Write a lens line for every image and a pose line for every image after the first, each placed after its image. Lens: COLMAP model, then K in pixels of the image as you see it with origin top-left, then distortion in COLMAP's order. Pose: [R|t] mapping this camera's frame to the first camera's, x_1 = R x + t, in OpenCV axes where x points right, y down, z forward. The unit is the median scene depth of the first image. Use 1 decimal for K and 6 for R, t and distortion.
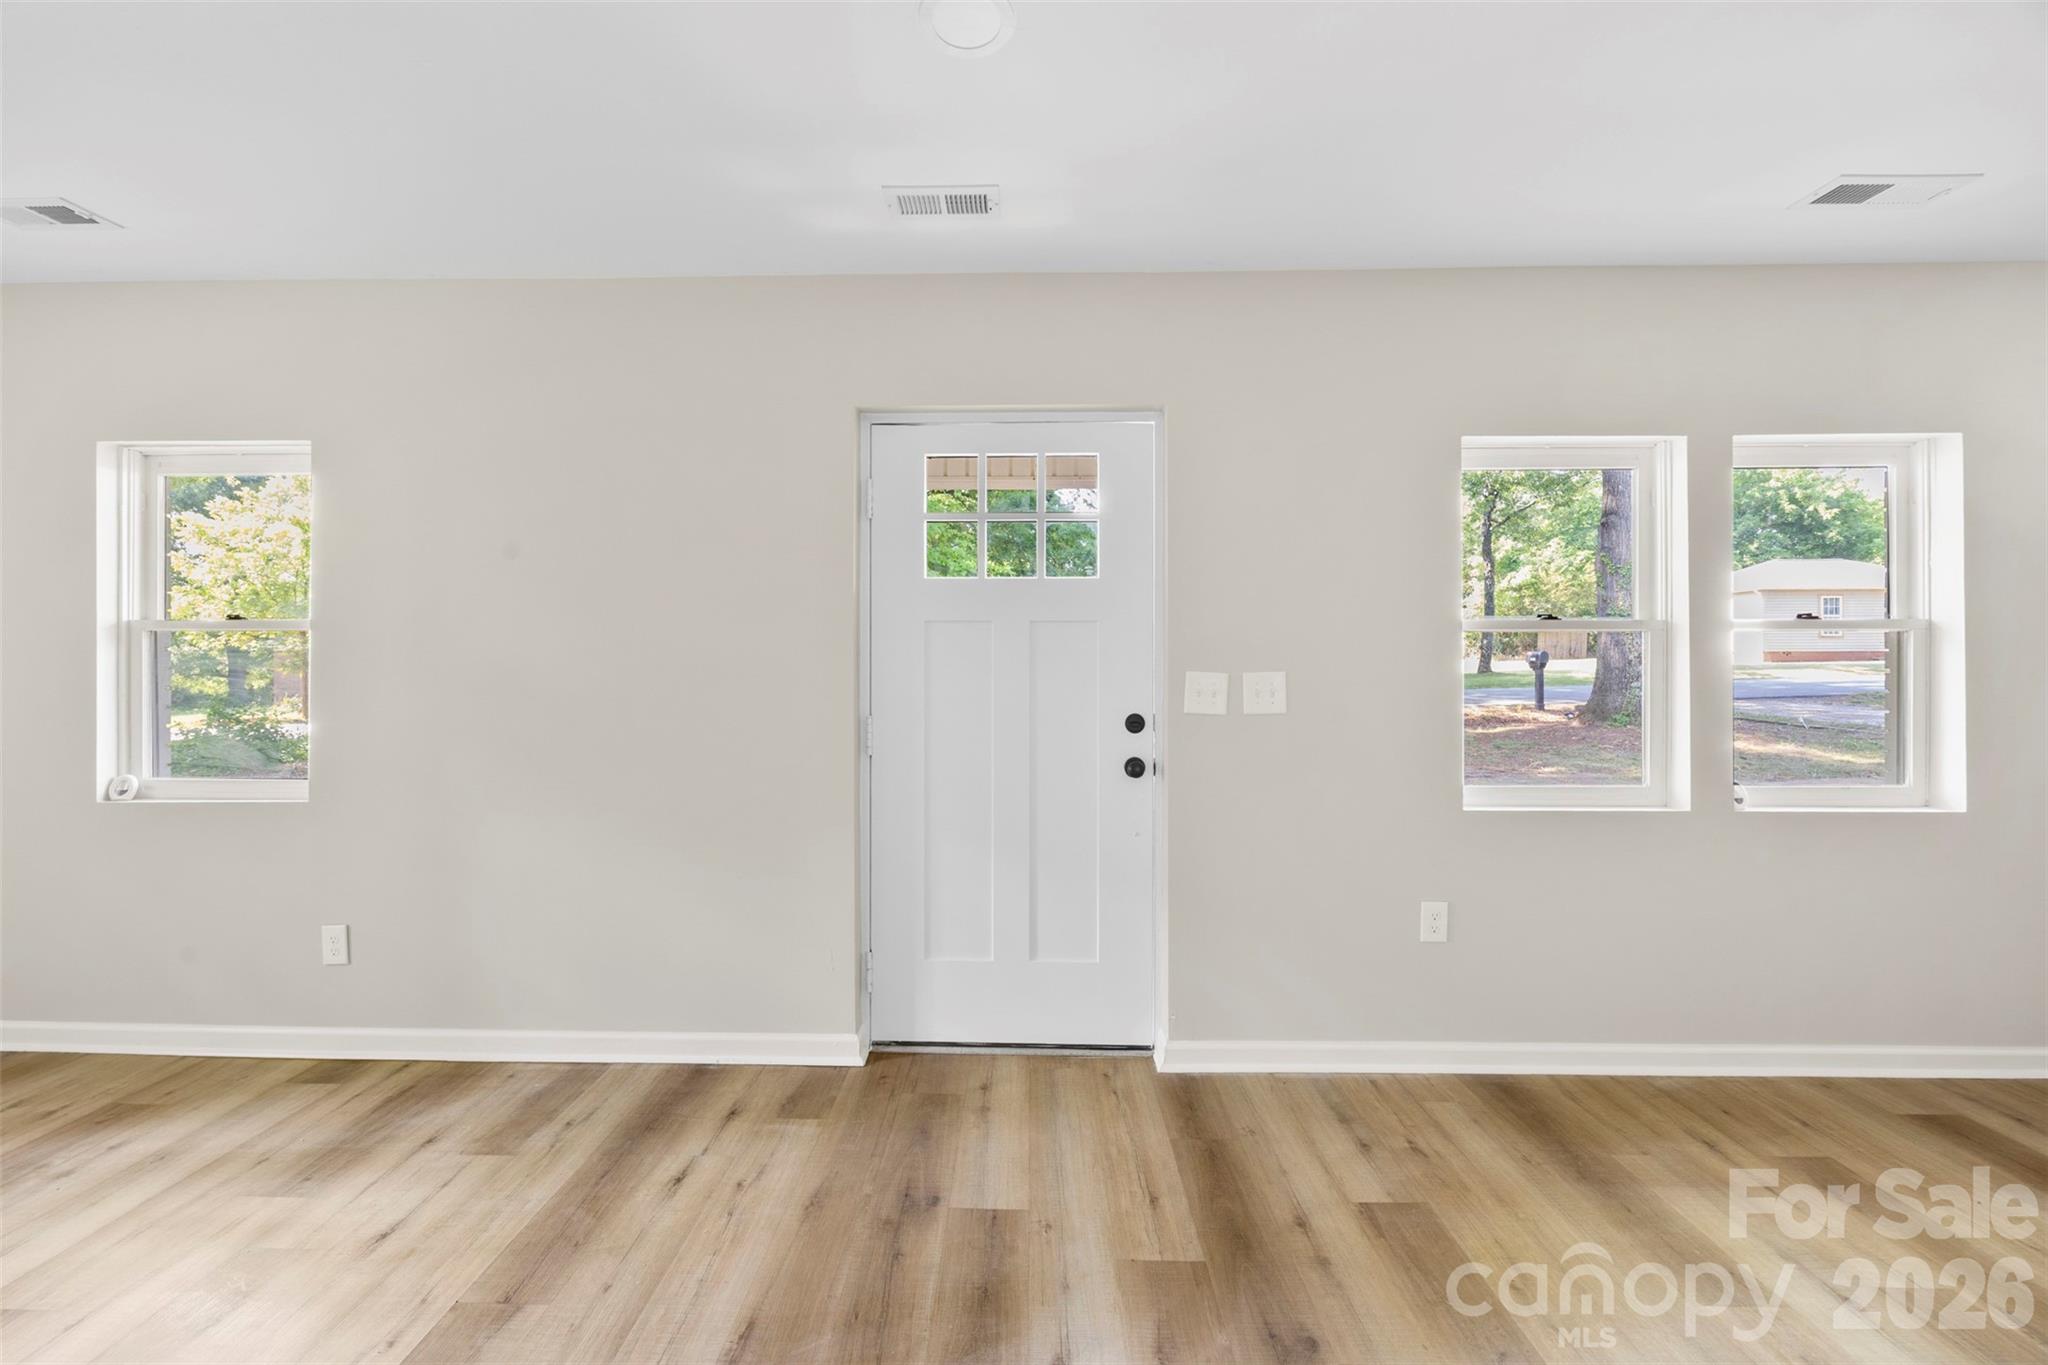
lens RADIAL K [[784.1, 0, 1020.3], [0, 784.1, 670.4], [0, 0, 1]] dist [-0.001183, -0.000875]
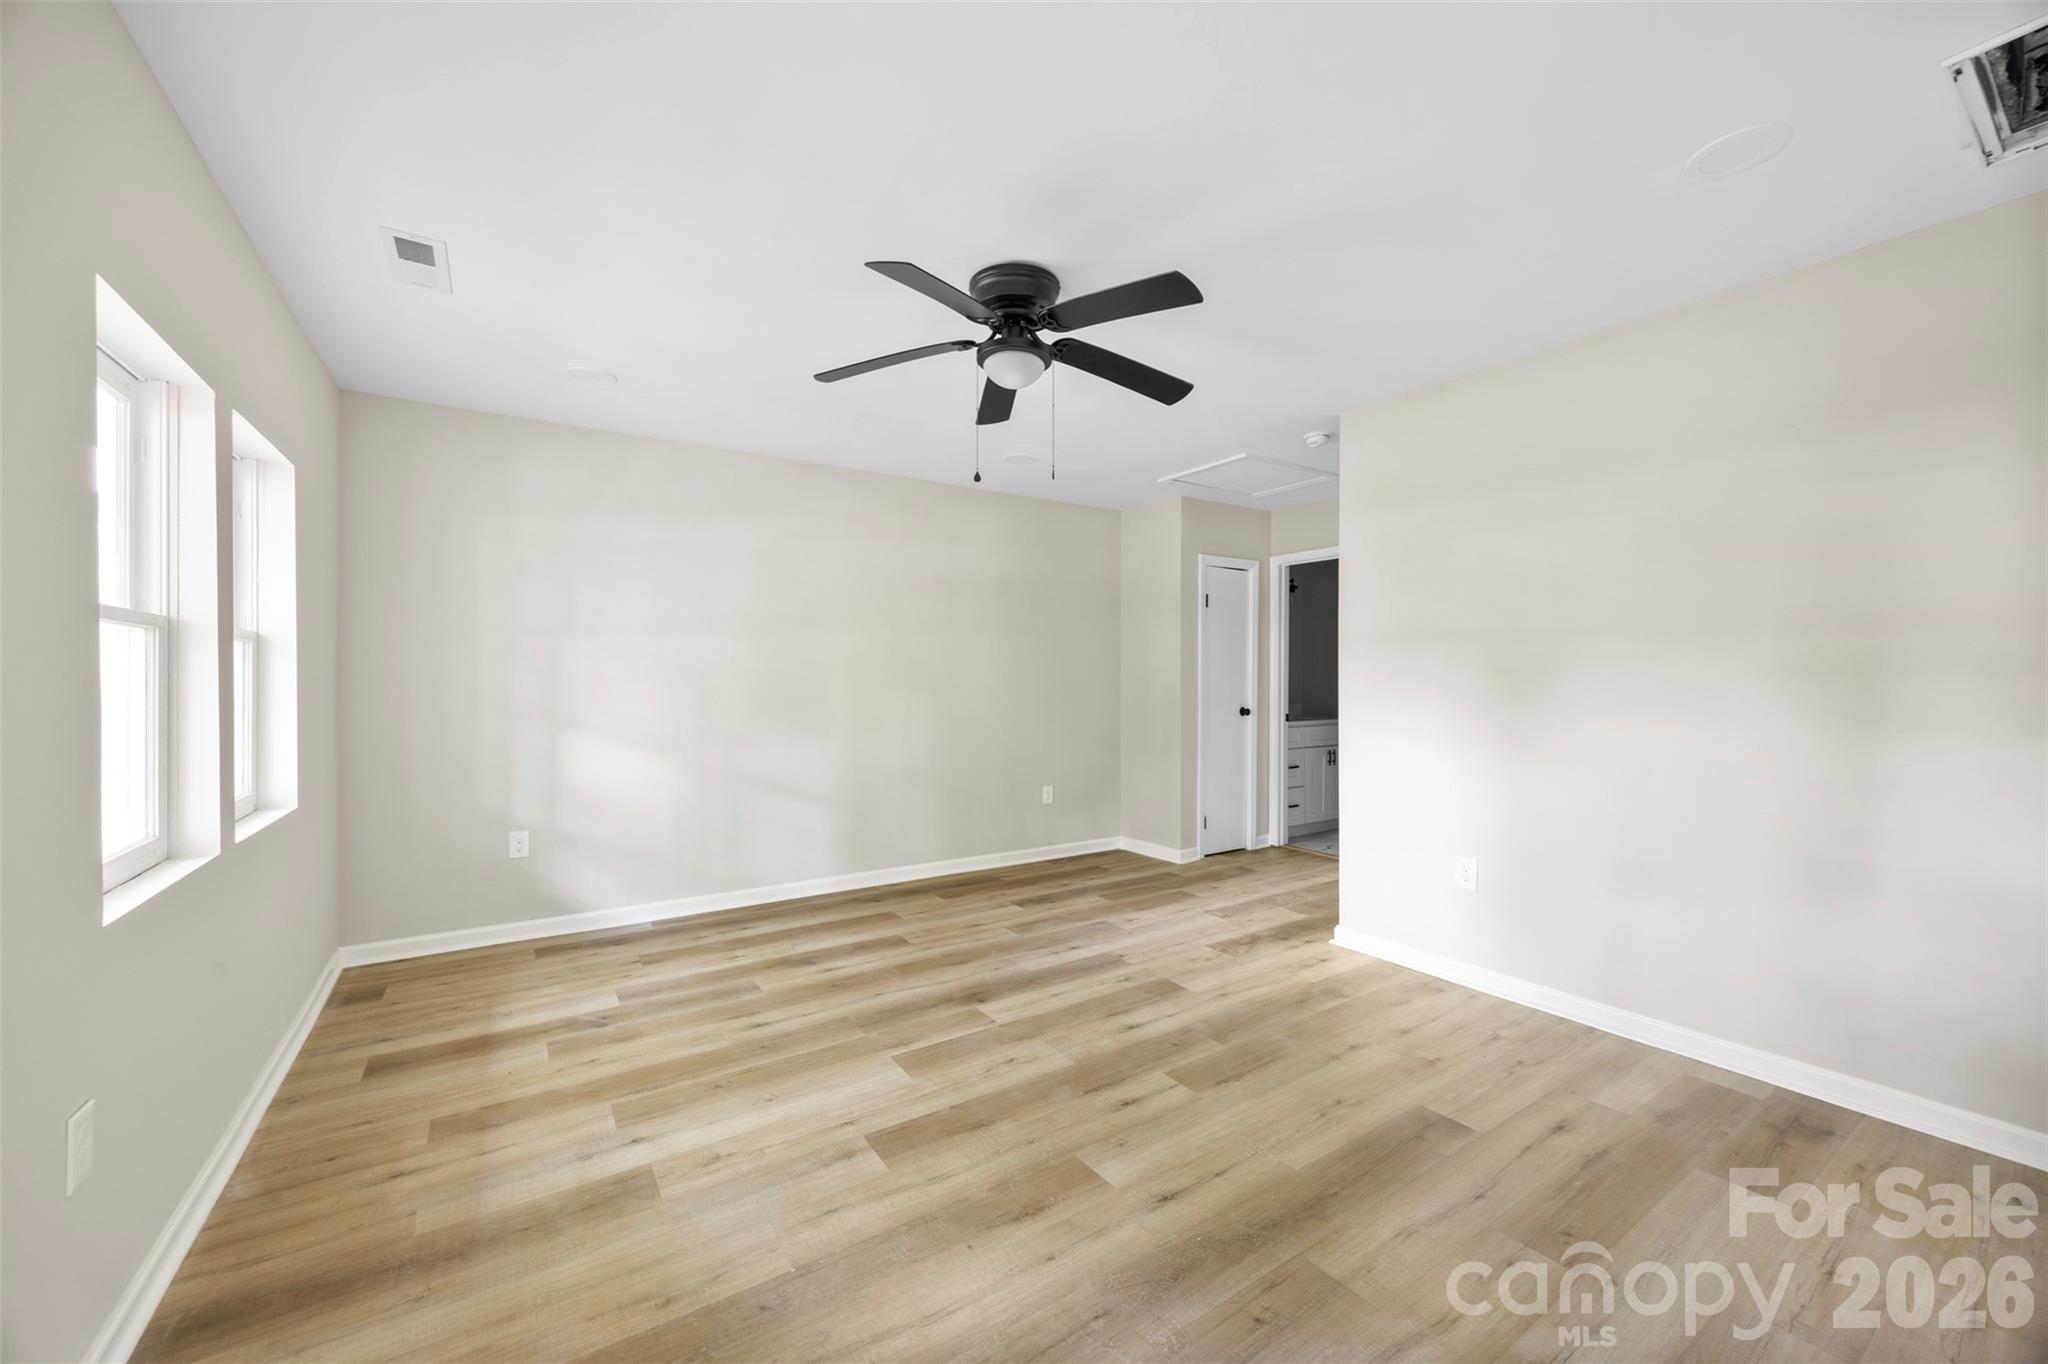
lens RADIAL K [[784.1, 0, 1018.3], [0, 784.1, 679.0], [0, 0, 1]] dist [-0.001183, -0.000875]
pose [[-0.562867, -0.003251, 0.826541, -0.283033], [0.001262, 0.999988, 0.004793, -0.002676], [-0.826547, 0.003741, -0.562856, 0.770181]]
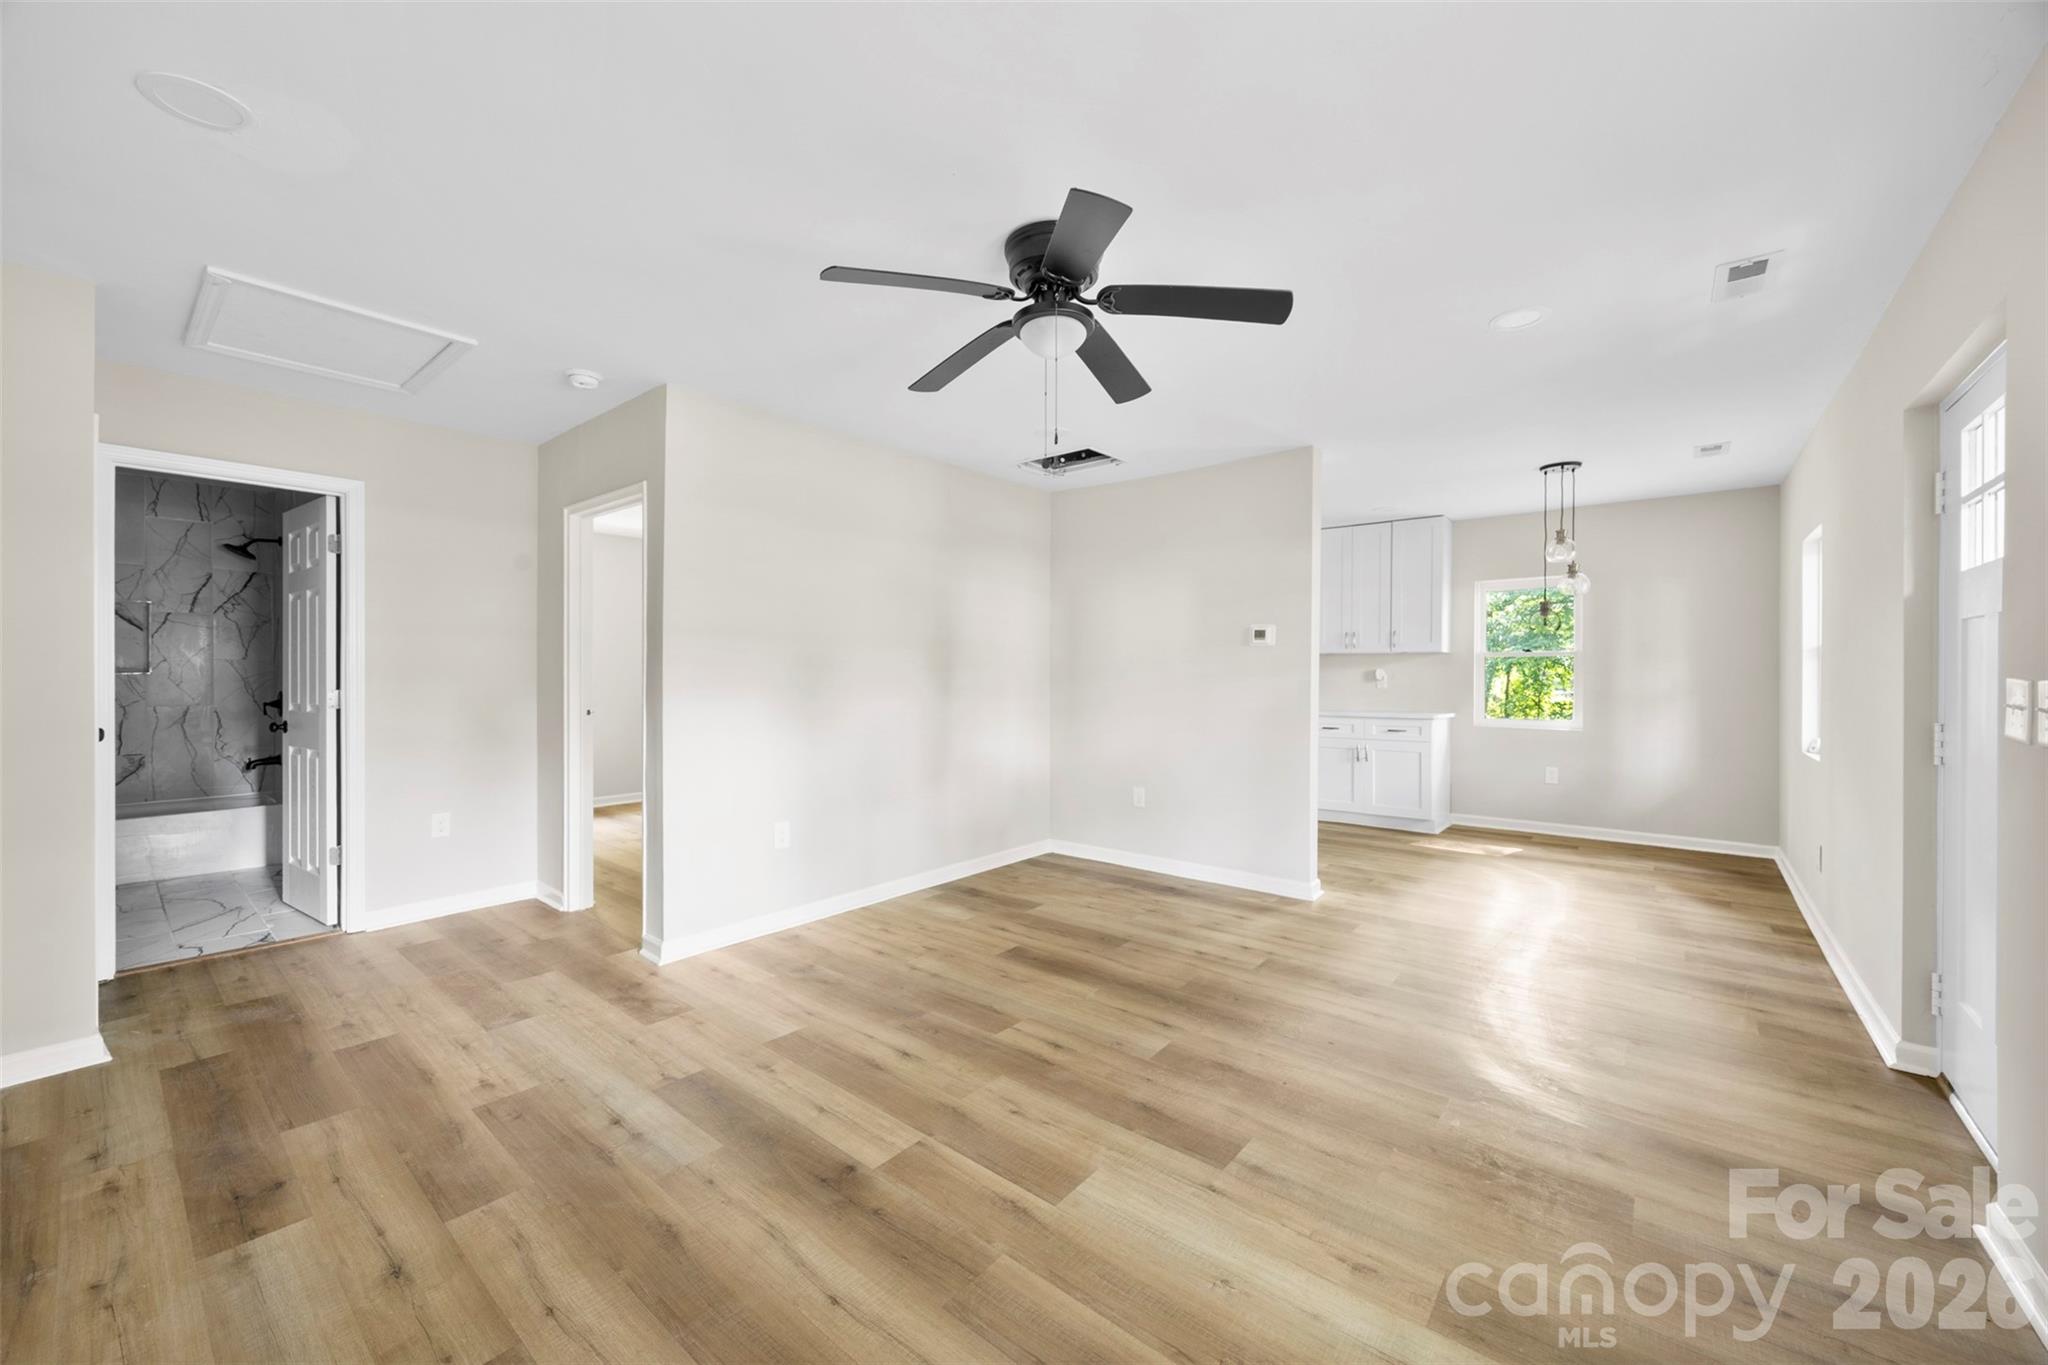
lens RADIAL K [[784.1, 0, 1013.5], [0, 784.1, 688.4], [0, 0, 1]] dist [-0.001183, -0.000875]
pose [[-0.627938, 0.013818, -0.778141, 1.292340], [-0.004146, 0.999769, 0.021100, 0.000195], [0.778252, 0.016476, -0.627735, 0.752574]]
